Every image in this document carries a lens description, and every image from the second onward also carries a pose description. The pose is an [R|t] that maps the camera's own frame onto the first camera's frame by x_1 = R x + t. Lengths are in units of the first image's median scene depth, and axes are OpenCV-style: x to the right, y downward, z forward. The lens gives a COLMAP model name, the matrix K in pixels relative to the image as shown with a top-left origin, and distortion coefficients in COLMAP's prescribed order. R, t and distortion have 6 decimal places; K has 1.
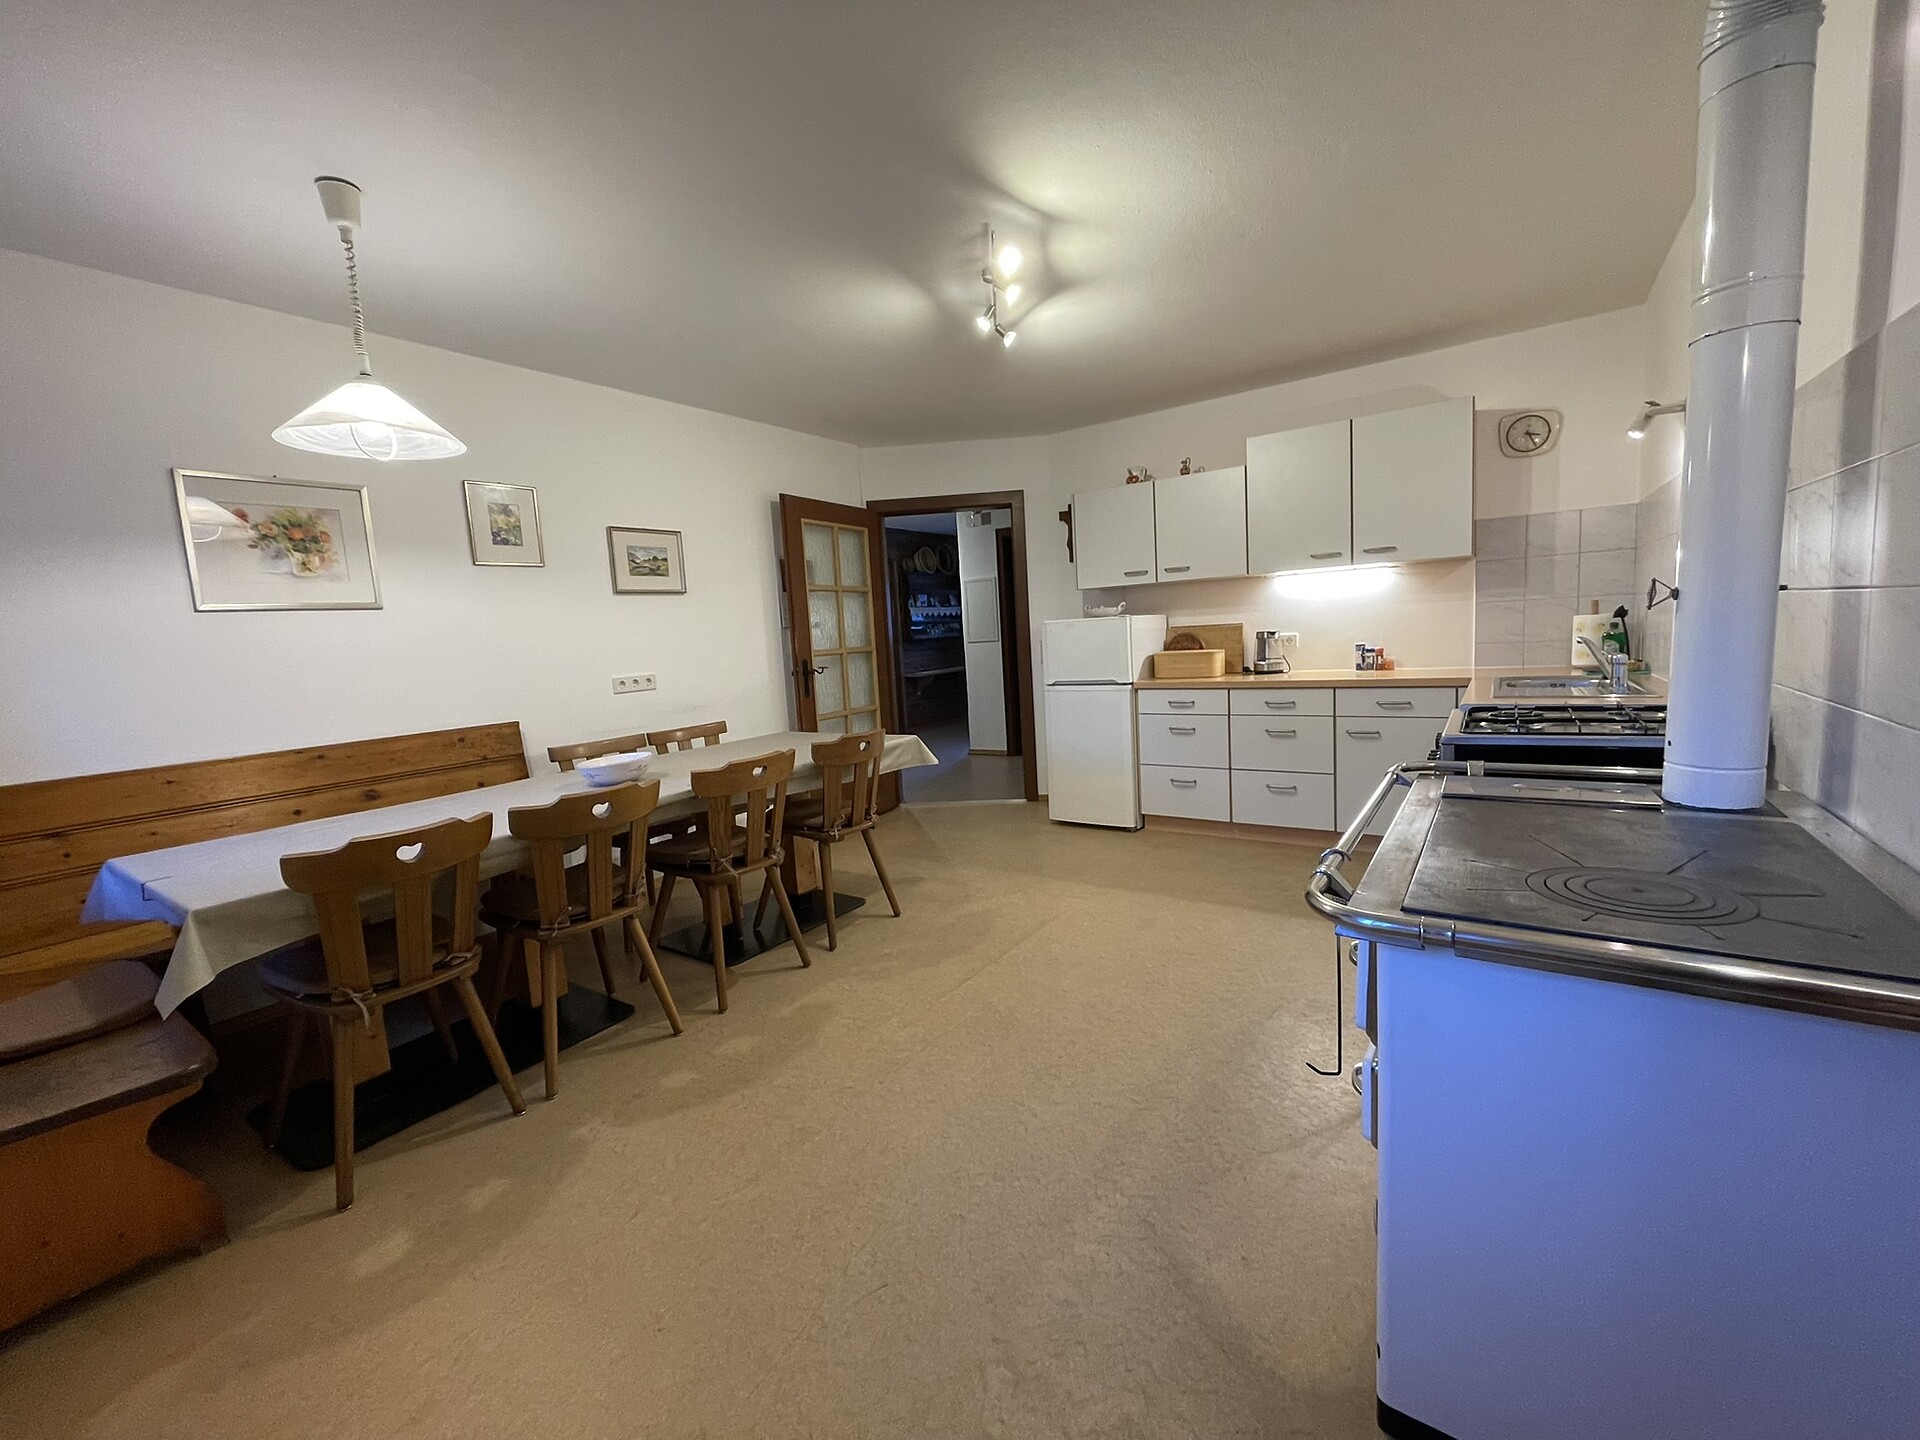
lens RADIAL K [[773.4, 0, 958.5], [0, 773.4, 717.0], [0, 0, 1]] dist [-0.001076, -0.000201]
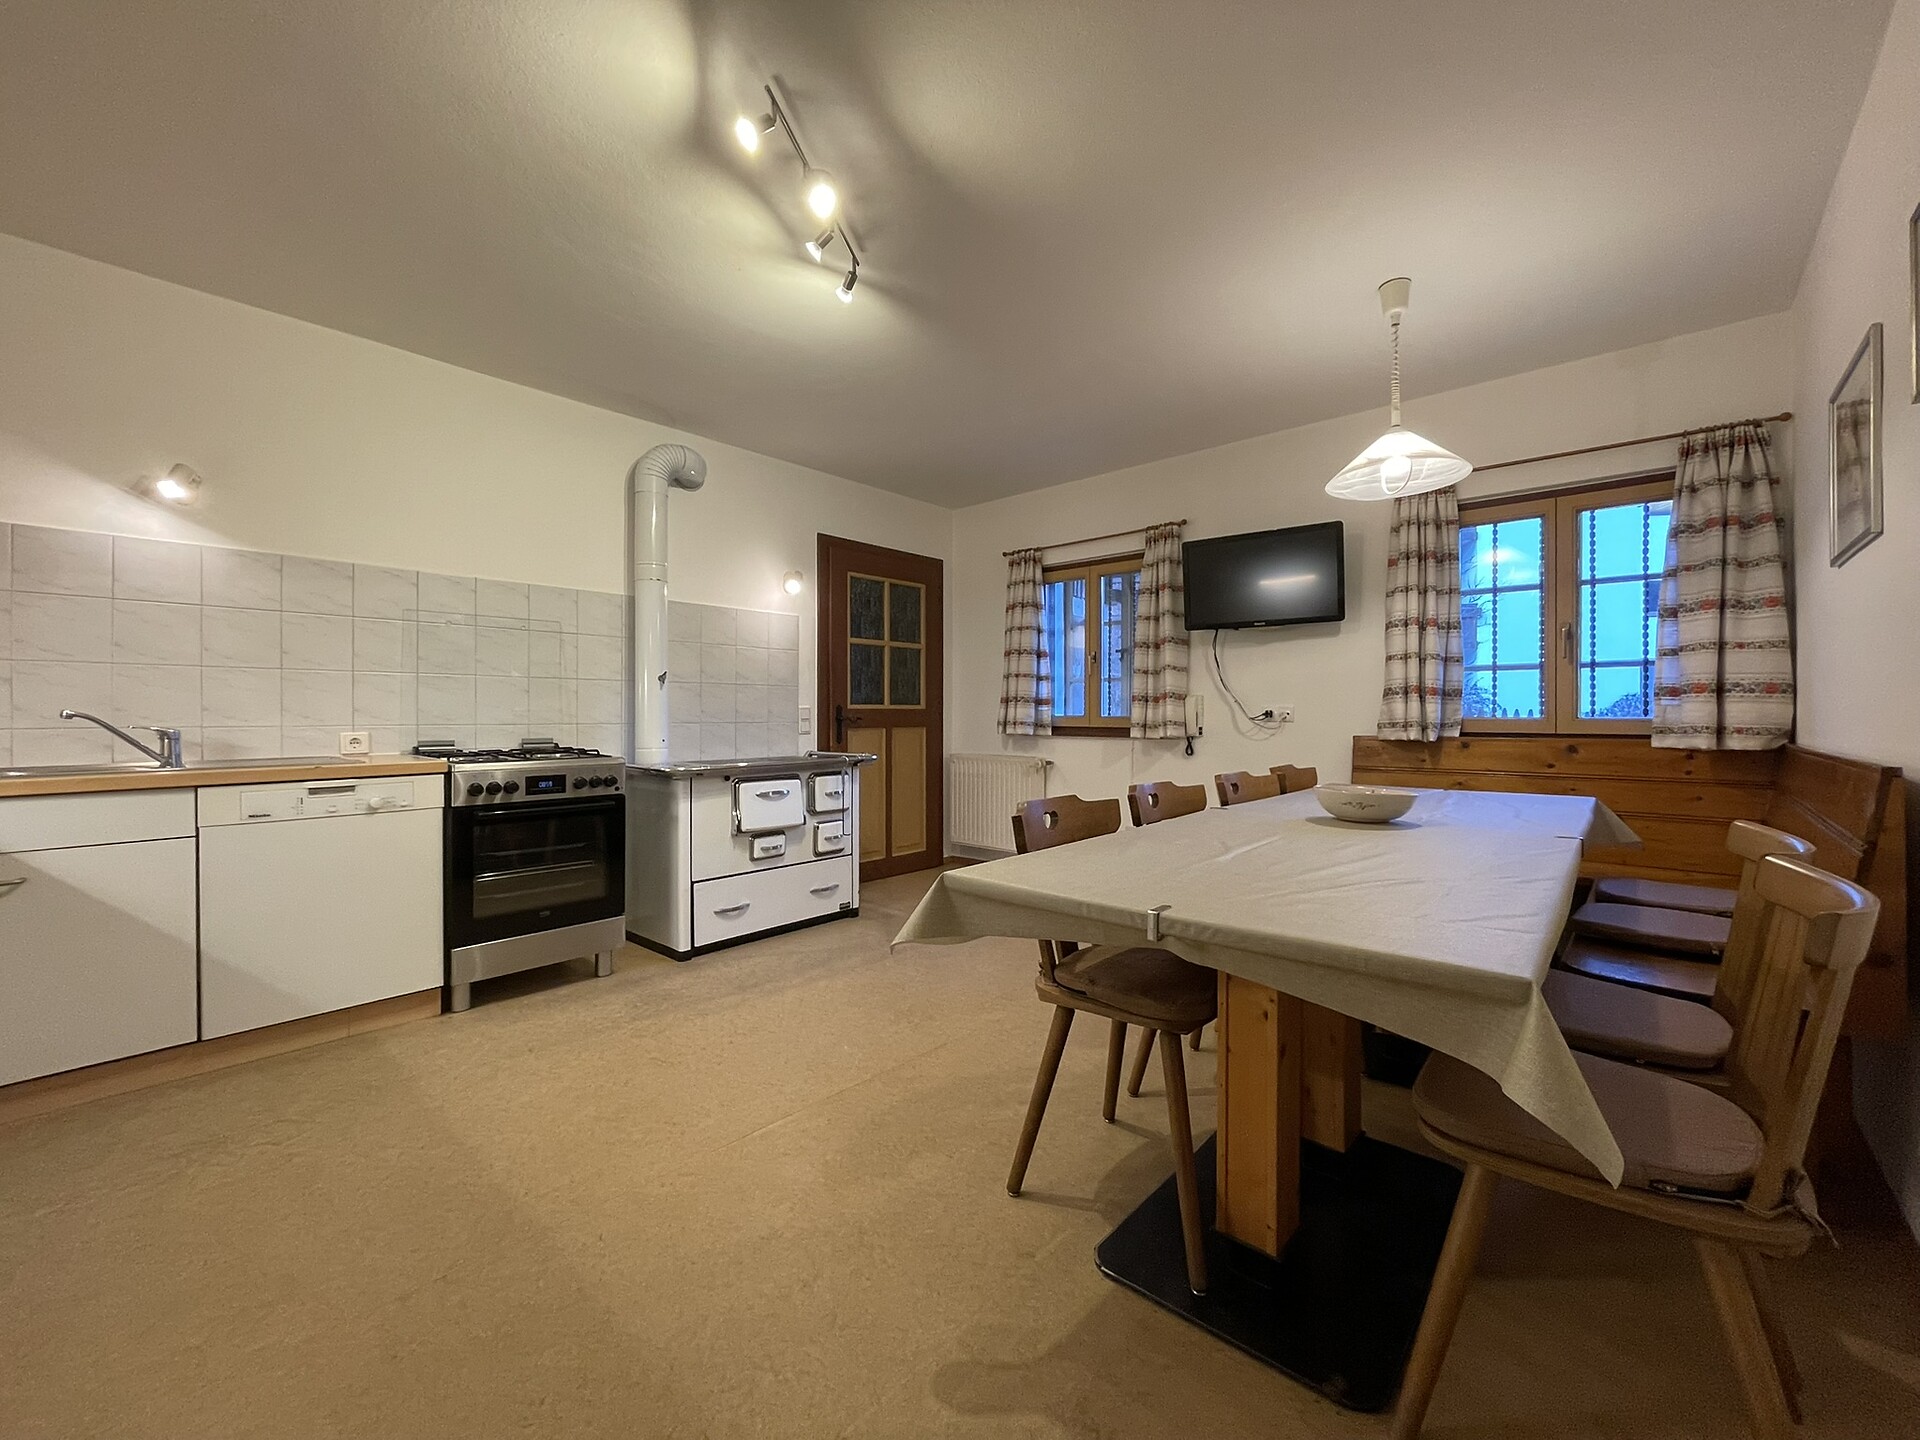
lens RADIAL K [[773.4, 0, 958.5], [0, 773.4, 717.0], [0, 0, 1]] dist [-0.001076, -0.000201]
pose [[-0.991776, 0.060691, 0.112683, -0.108955], [0.072494, 0.991954, 0.103790, -0.093436], [-0.105477, 0.111105, -0.988195, 1.345897]]
